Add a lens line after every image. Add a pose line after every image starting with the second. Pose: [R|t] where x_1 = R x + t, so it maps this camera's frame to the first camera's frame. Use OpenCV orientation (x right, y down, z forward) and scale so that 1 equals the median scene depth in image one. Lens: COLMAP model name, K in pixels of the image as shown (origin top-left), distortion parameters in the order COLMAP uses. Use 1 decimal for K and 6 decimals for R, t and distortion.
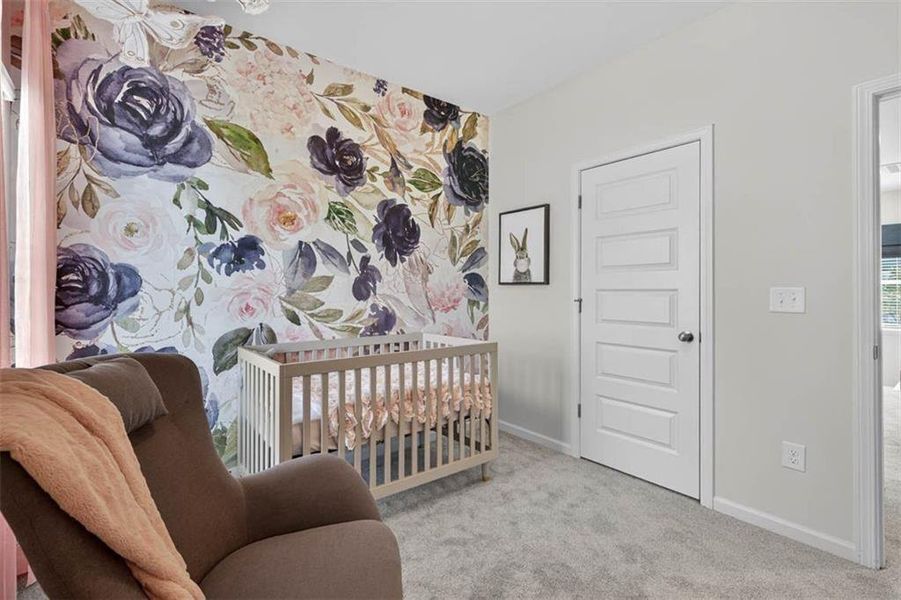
lens RADIAL K [[382.0, 0, 444.1], [0, 382.0, 298.6], [0, 0, 1]] dist [0.000173, -0.000517]
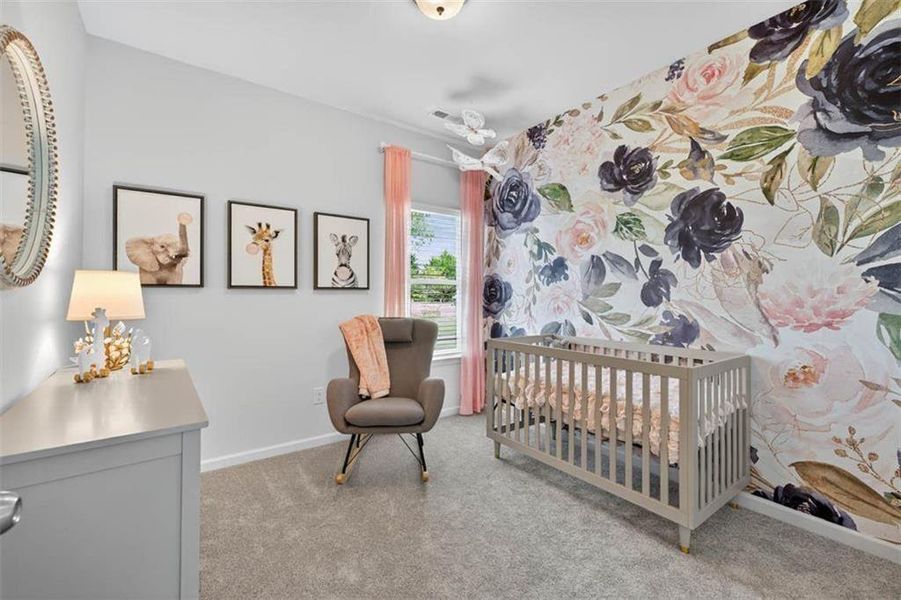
lens RADIAL K [[382.0, 0, 444.1], [0, 382.0, 298.6], [0, 0, 1]] dist [0.000173, -0.000517]
pose [[0.005777, 0.009841, -0.999935, 0.775152], [-0.022308, 0.999704, 0.009710, -0.013162], [0.999734, 0.022251, 0.005995, 0.485981]]
